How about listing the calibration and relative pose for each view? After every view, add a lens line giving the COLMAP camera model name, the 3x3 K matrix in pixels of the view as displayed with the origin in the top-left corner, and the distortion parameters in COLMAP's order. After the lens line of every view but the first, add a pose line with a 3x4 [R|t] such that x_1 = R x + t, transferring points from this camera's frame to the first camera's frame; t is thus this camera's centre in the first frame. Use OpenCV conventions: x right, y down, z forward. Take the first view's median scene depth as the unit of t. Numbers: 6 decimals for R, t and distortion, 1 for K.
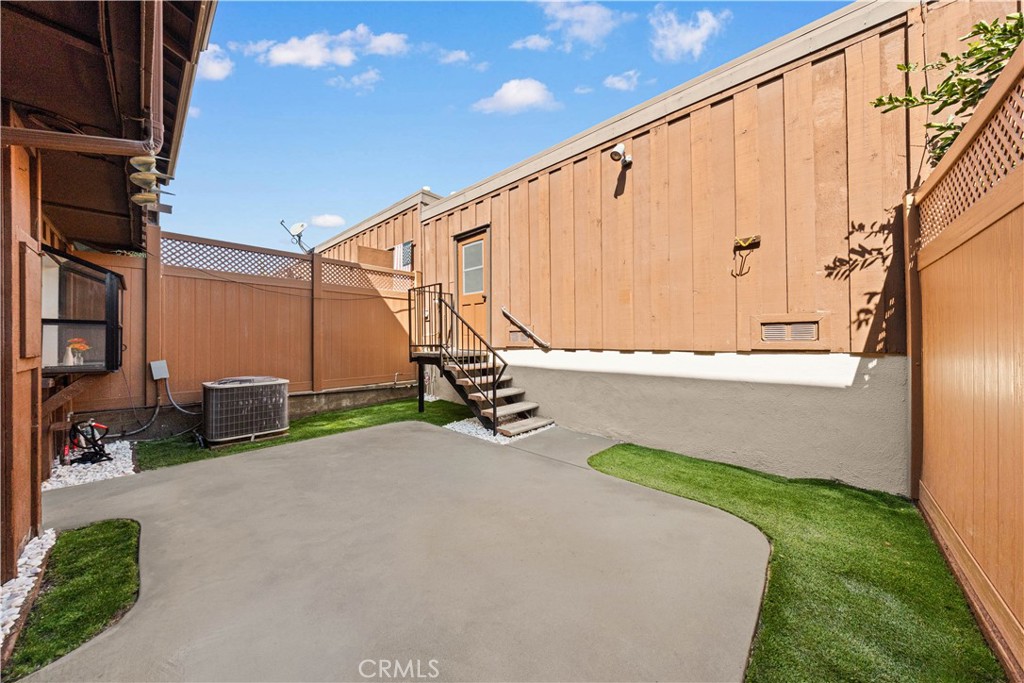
lens RADIAL K [[337.3, 0, 512.0], [0, 337.3, 341.5], [0, 0, 1]] dist [-0.001073, -0.000214]
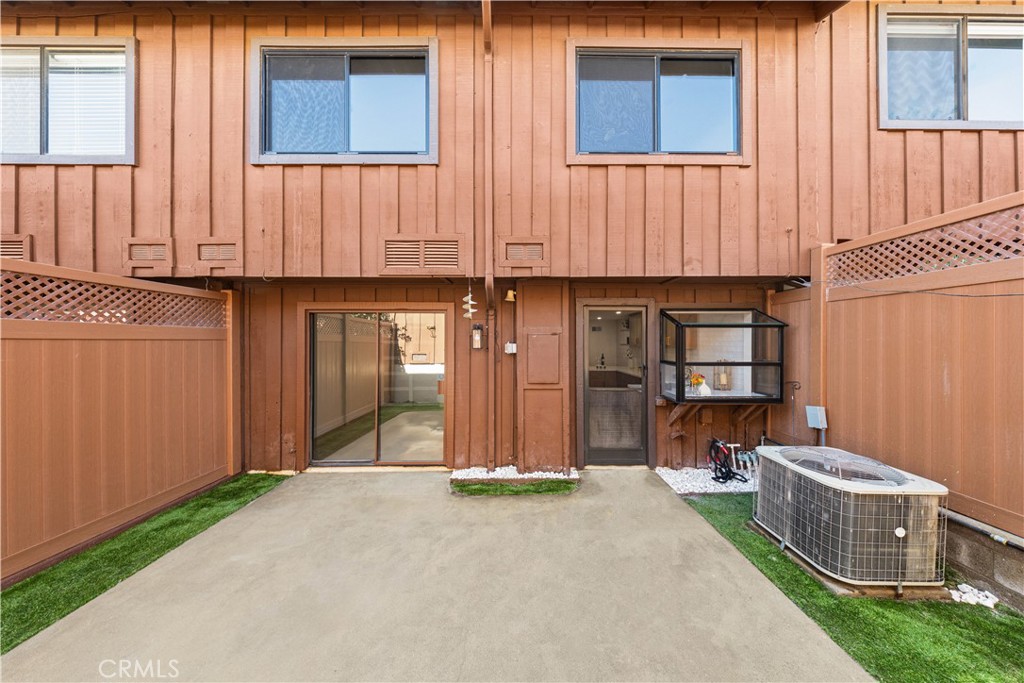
lens RADIAL K [[293.8, 0, 516.5], [0, 293.8, 341.0], [0, 0, 1]] dist [0.003848, -0.001792]
pose [[-0.734207, 0.009459, -0.678860, -0.010953], [0.002801, 0.999937, 0.010905, -0.107569], [0.678920, 0.006105, -0.734187, 0.993685]]
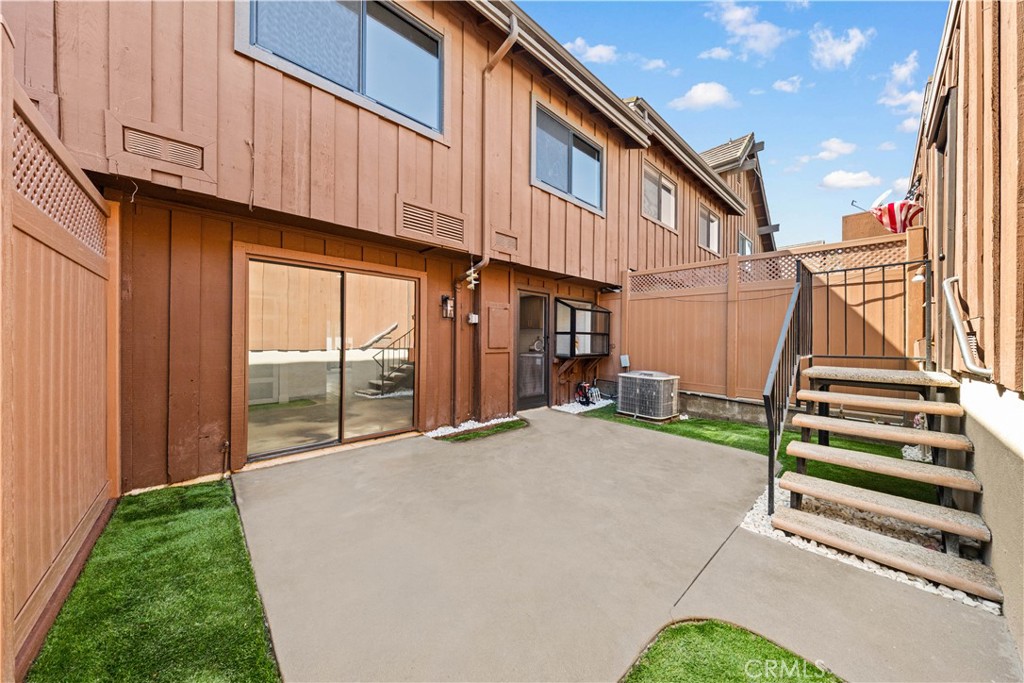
lens RADIAL K [[337.3, 0, 512.0], [0, 337.3, 341.5], [0, 0, 1]] dist [-0.001073, -0.000214]
pose [[-0.086821, 0.015424, -0.996104, 0.548416], [-0.017471, 0.999703, 0.017002, -0.022164], [0.996071, 0.018879, -0.086526, 0.587396]]
